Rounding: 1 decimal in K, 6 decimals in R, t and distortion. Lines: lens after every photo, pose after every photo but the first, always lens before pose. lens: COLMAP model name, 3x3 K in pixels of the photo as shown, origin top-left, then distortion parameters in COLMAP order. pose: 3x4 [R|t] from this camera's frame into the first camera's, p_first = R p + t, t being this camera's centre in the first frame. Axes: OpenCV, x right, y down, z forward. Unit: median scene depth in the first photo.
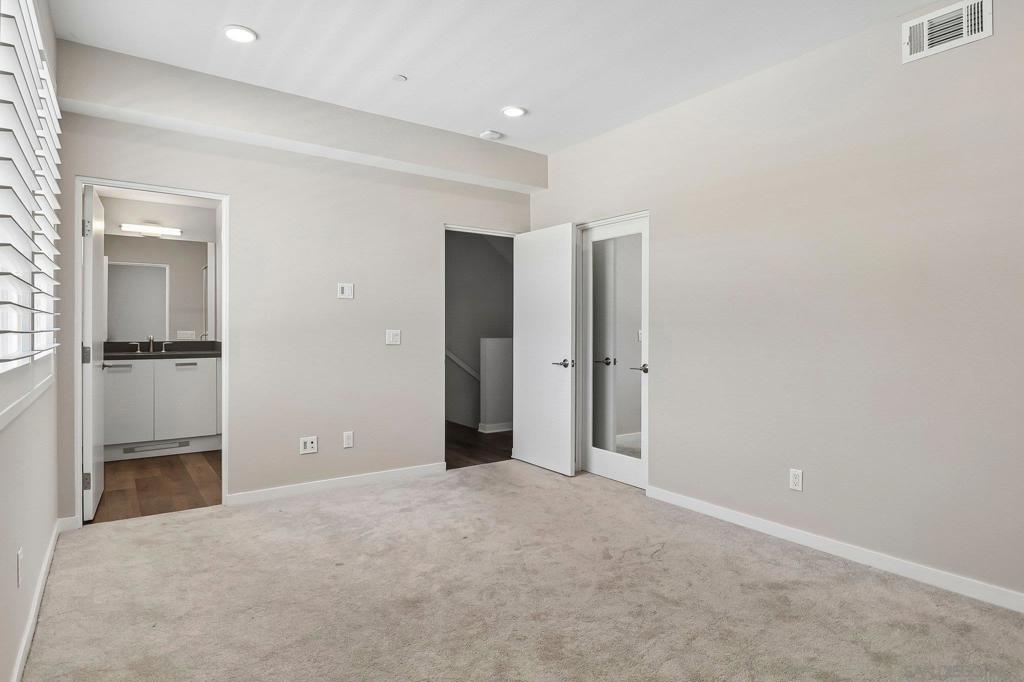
lens RADIAL K [[543.9, 0, 514.1], [0, 543.9, 330.1], [0, 0, 1]] dist [-0.007641, -0.001029]
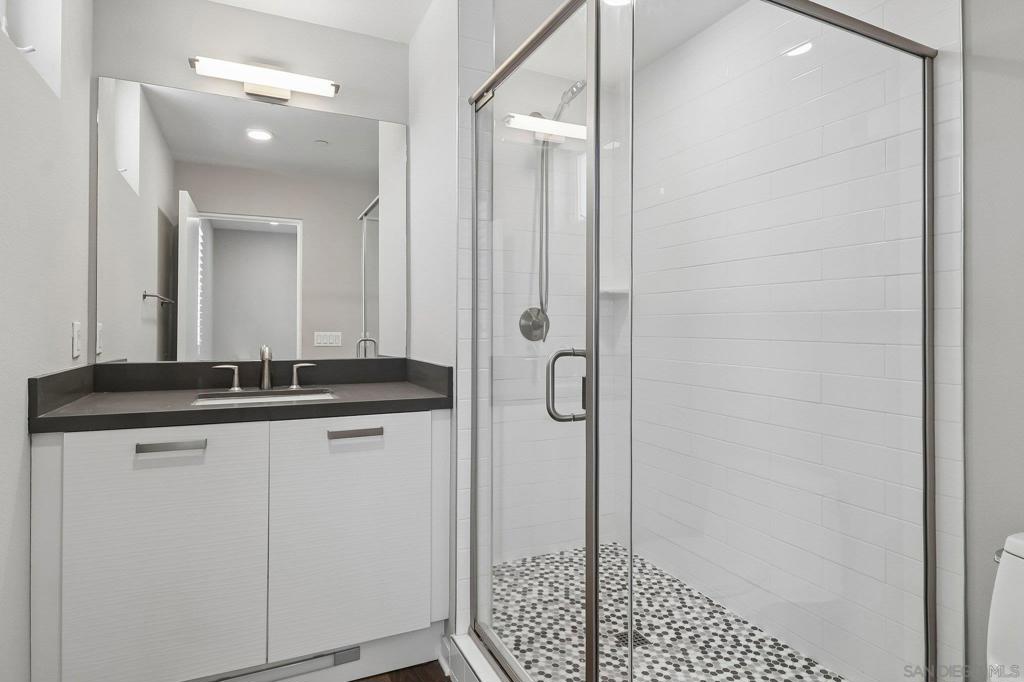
lens RADIAL K [[543.9, 0, 514.1], [0, 543.9, 330.1], [0, 0, 1]] dist [-0.007641, -0.001029]
pose [[0.983031, -0.004293, -0.183392, -0.418481], [0.002041, 0.999920, -0.012467, 0.003217], [0.183431, 0.011881, 0.982961, 0.643291]]
